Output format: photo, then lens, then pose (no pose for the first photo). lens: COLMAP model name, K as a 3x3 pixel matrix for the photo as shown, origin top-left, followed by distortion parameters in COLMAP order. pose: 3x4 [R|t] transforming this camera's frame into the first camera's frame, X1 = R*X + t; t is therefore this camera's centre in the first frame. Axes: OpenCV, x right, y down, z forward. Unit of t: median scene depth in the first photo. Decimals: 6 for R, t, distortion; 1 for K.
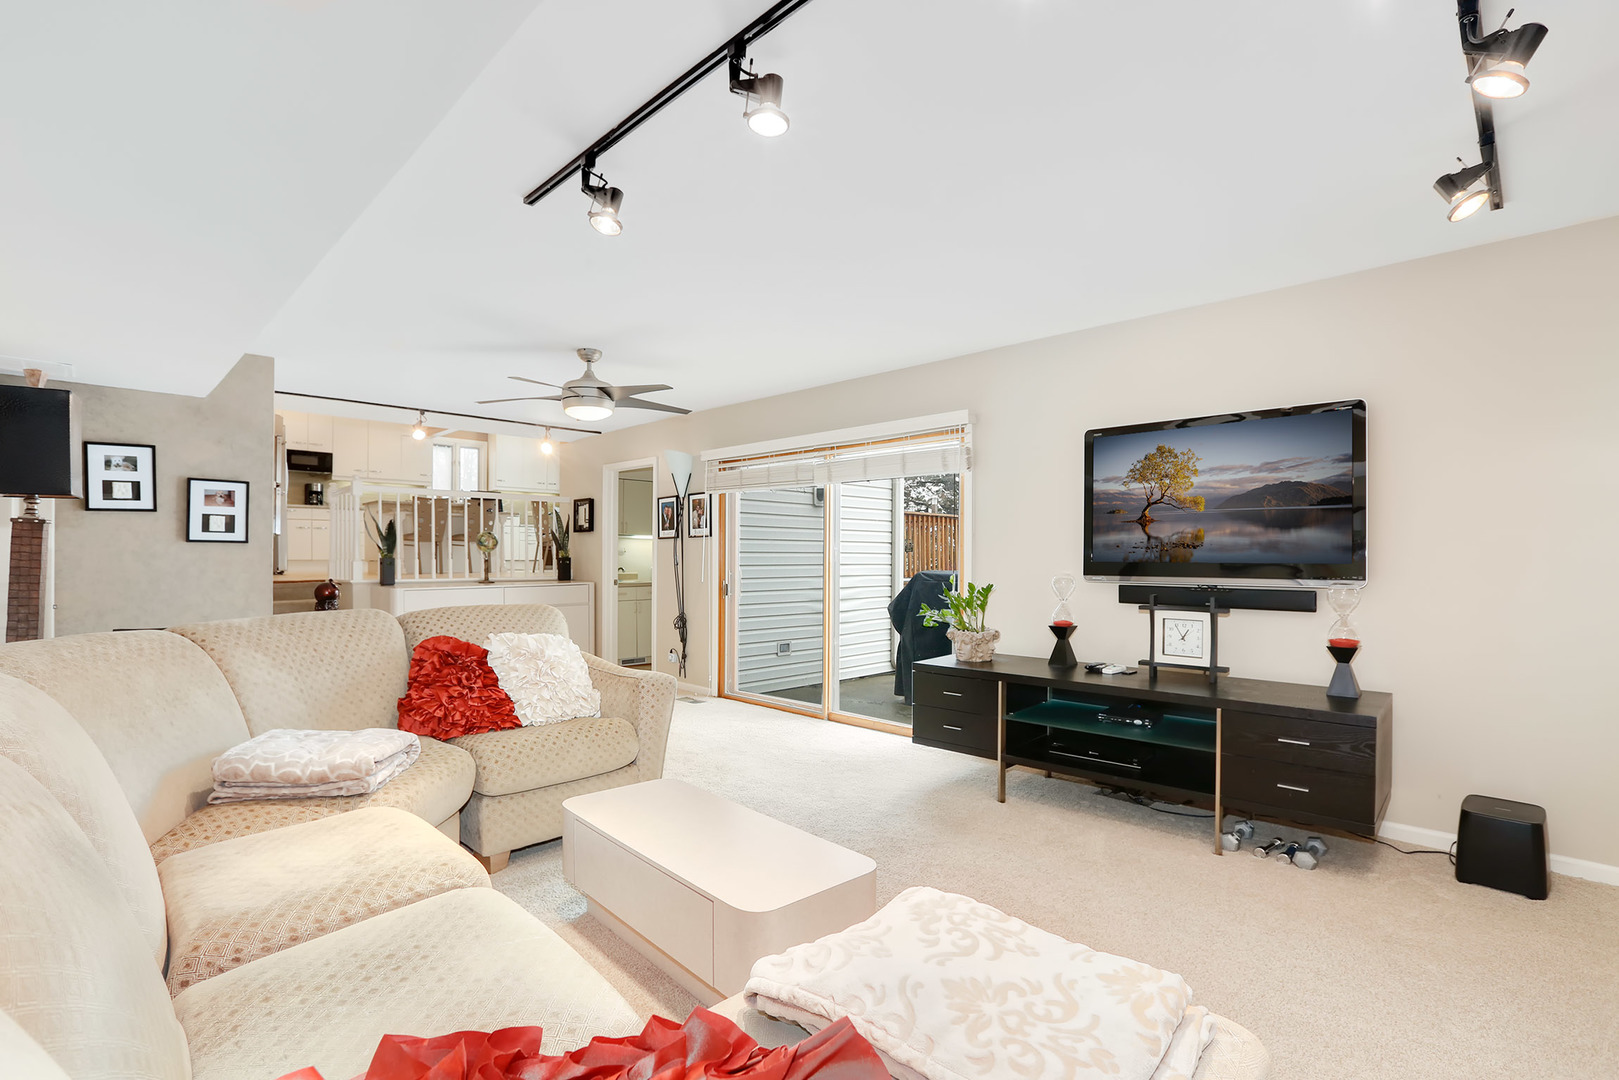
lens RADIAL K [[748.5, 0, 778.5], [0, 748.5, 543.4], [0, 0, 1]] dist [-0.024845, 0.005814]
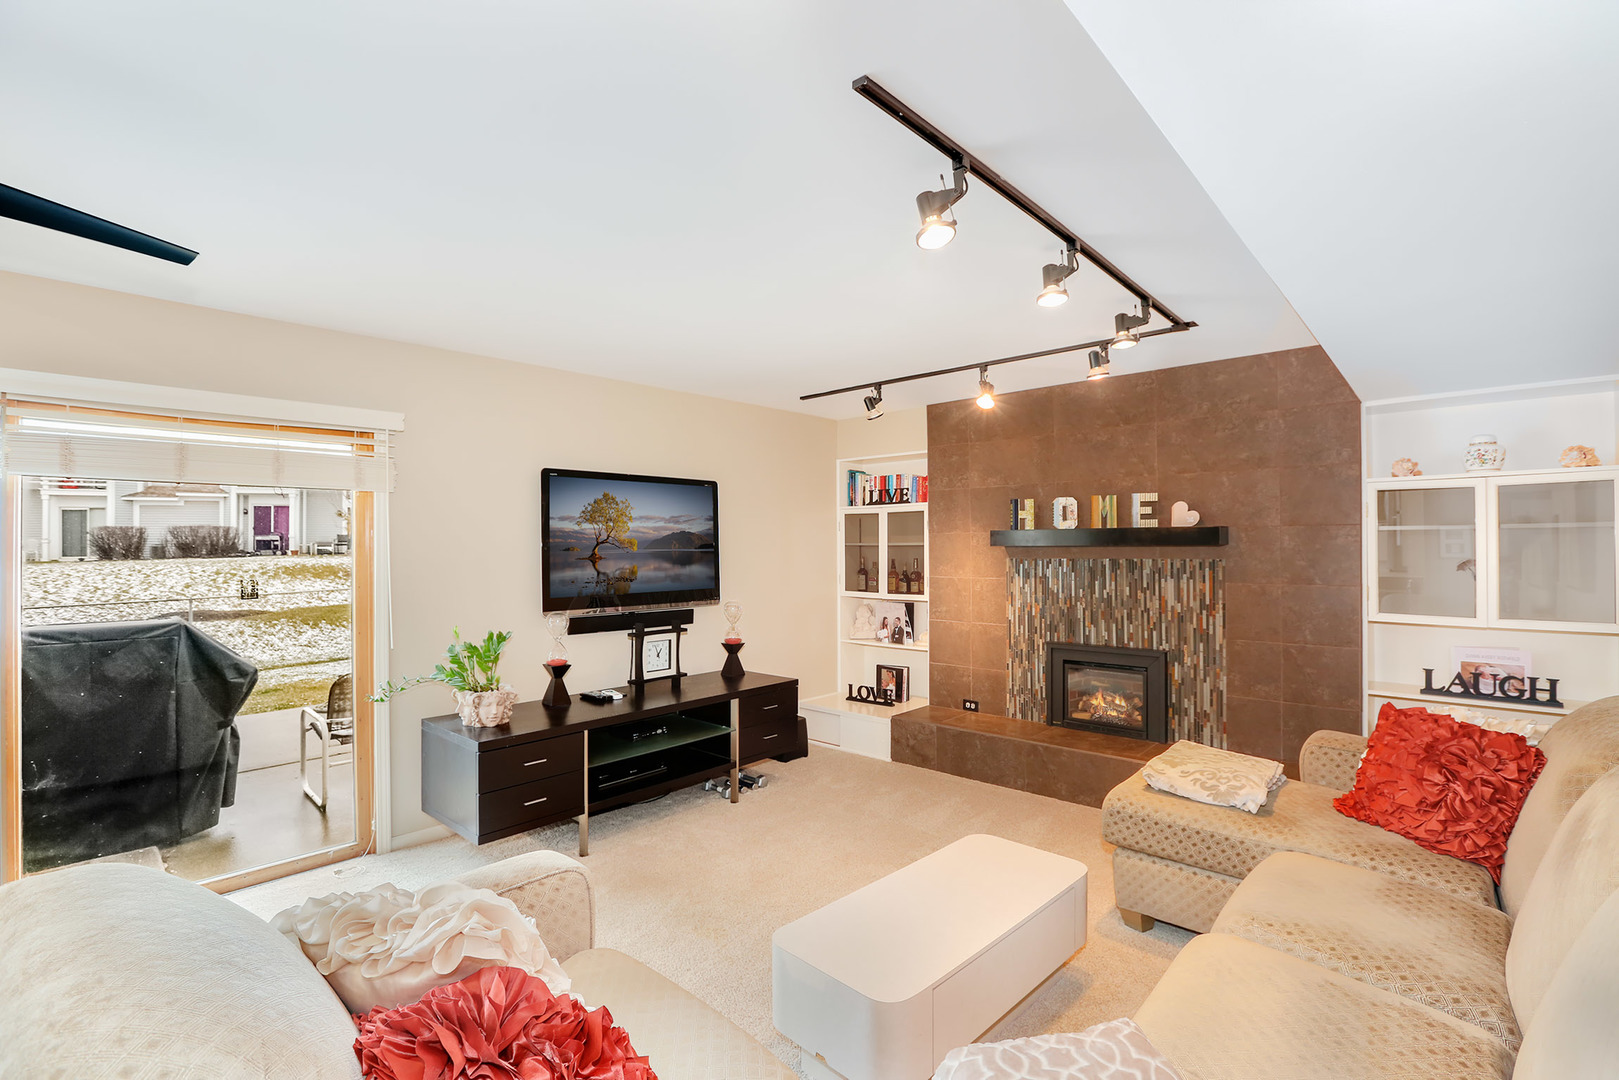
lens RADIAL K [[748.5, 0, 818.5], [0, 748.5, 543.1], [0, 0, 1]] dist [-0.024845, 0.005814]
pose [[-0.047929, 0.003195, 0.998846, -0.649102], [-0.004361, 0.999985, -0.003408, -0.051153], [-0.998841, -0.004519, -0.047914, 0.724601]]
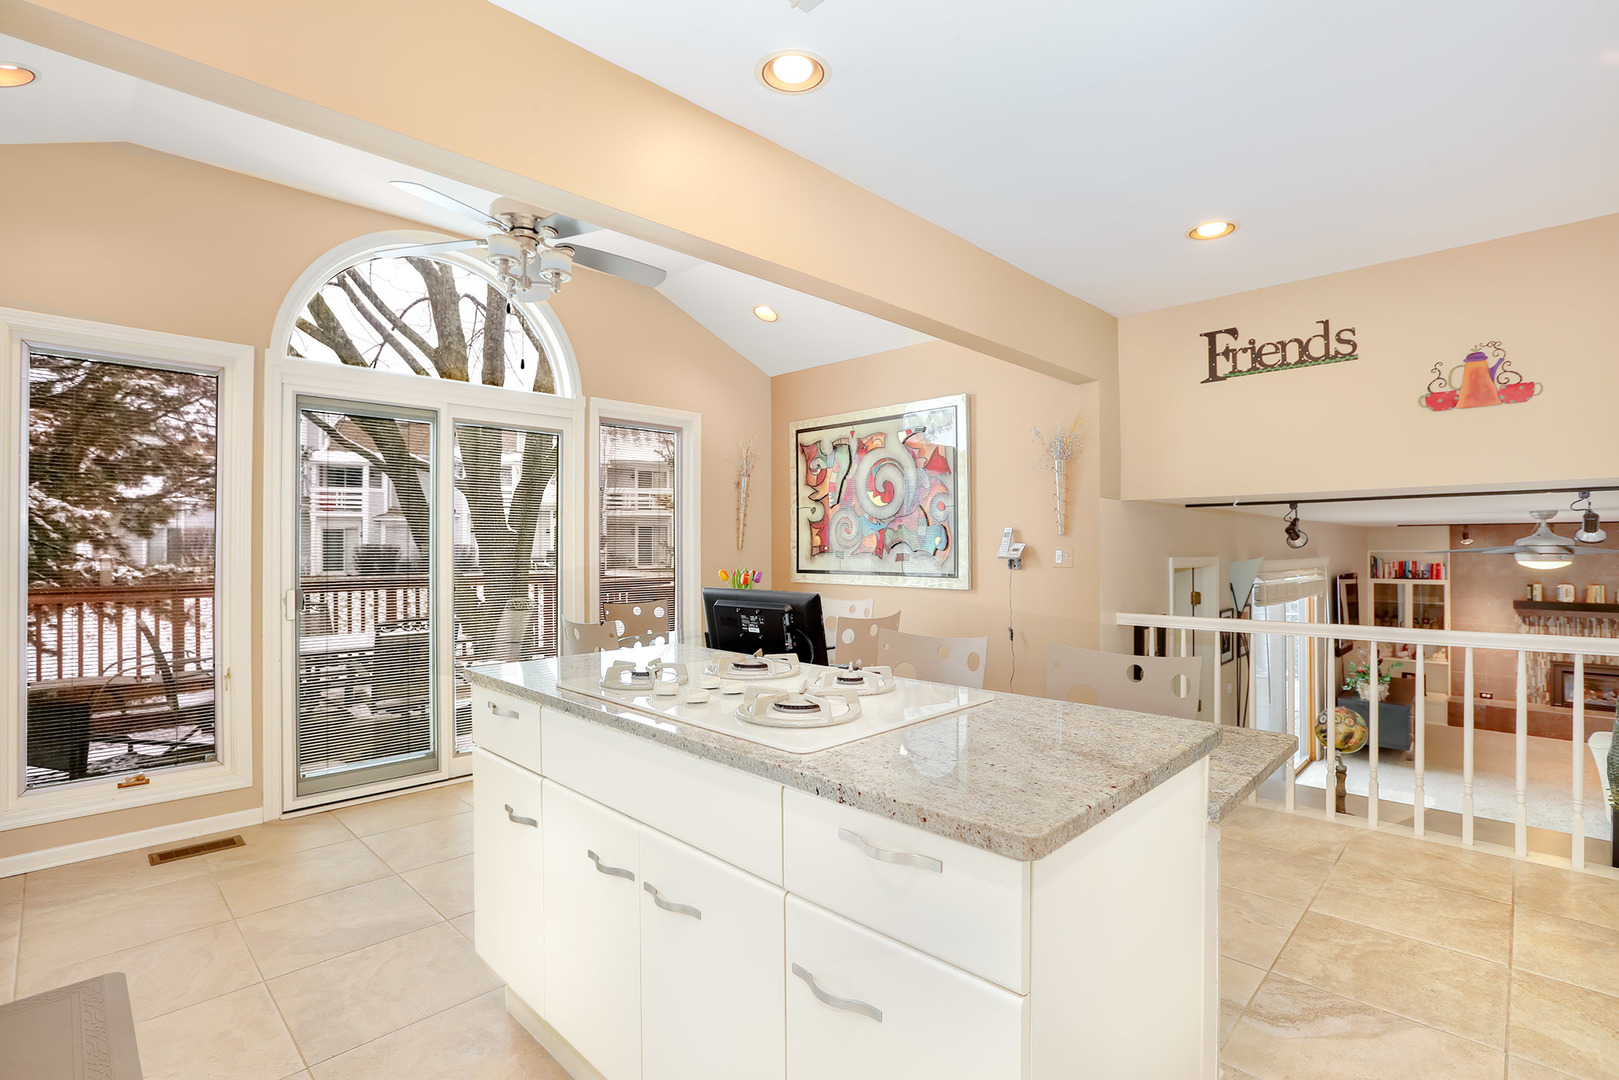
lens RADIAL K [[748.5, 0, 810.7], [0, 748.5, 542.2], [0, 0, 1]] dist [-0.024845, 0.005814]
pose [[-0.030342, -0.001168, 0.999539, -1.653718], [-0.002950, 0.999995, 0.001079, -0.260252], [-0.999535, -0.002916, -0.030346, 2.682536]]
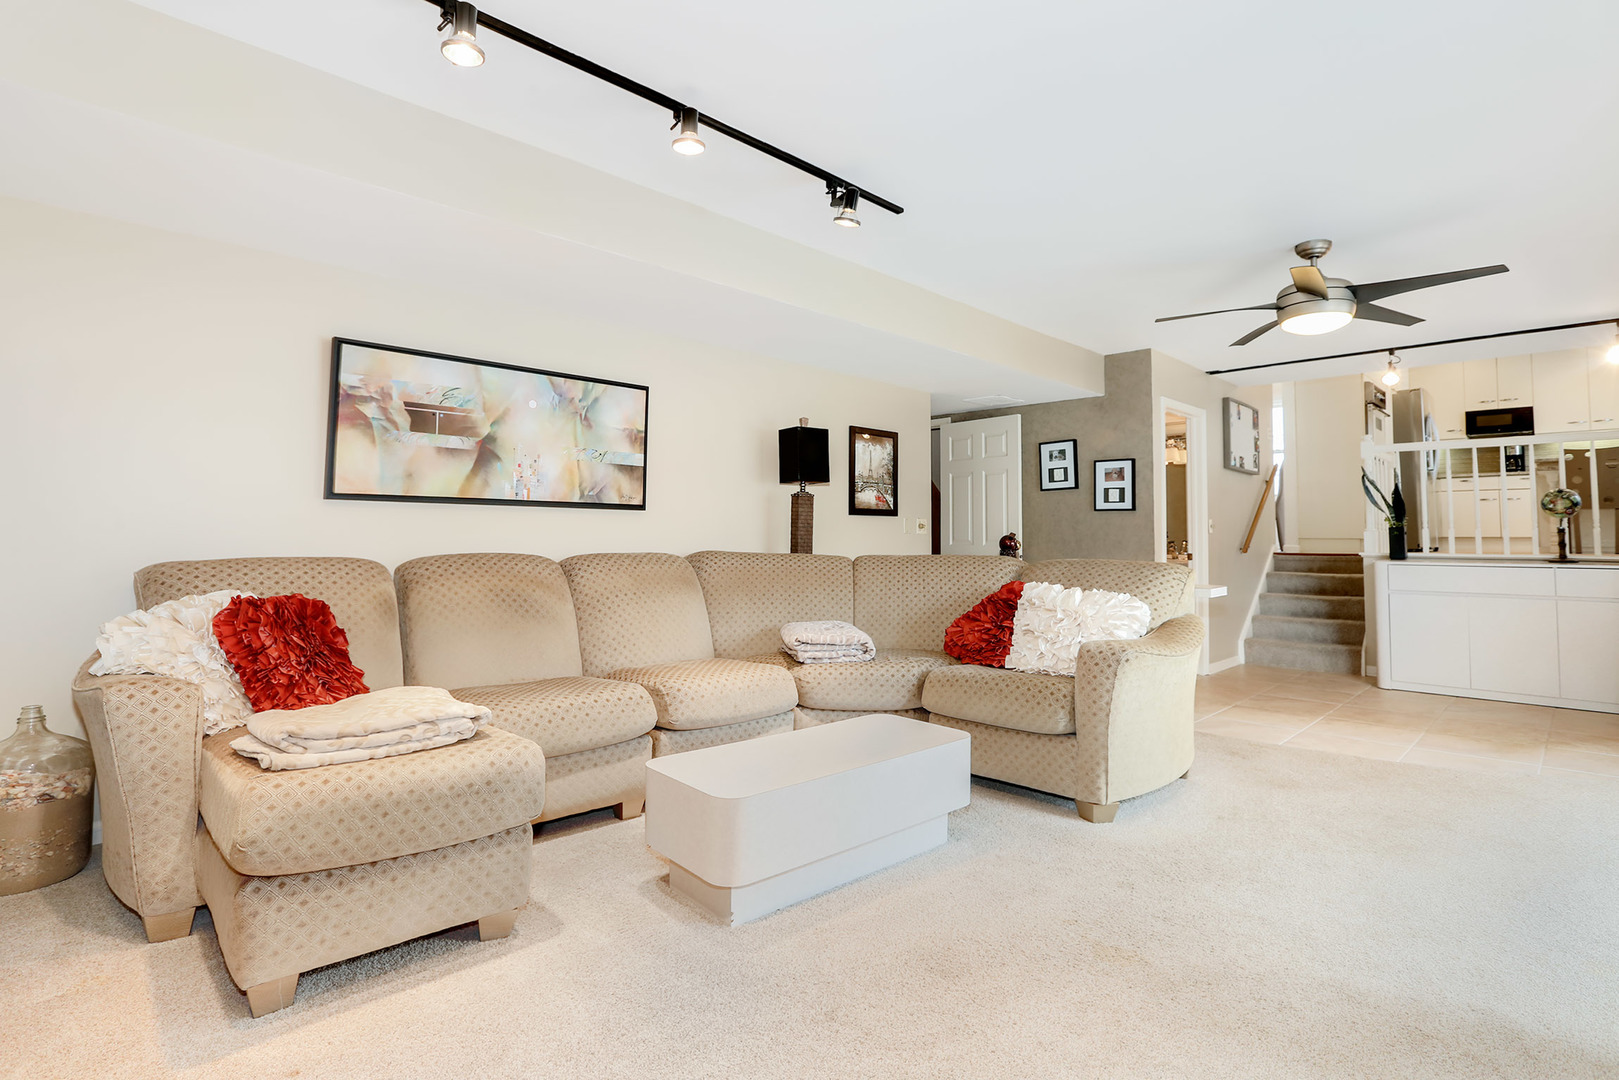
lens RADIAL K [[822.5, 0, 803.5], [0, 822.5, 524.1], [0, 0, 1]] dist [-0.029502, 0.000633]
pose [[-0.018204, -0.026131, -0.999493, 0.719241], [0.004657, 0.999645, -0.026220, 0.064006], [0.999823, -0.005132, -0.018076, 0.586898]]
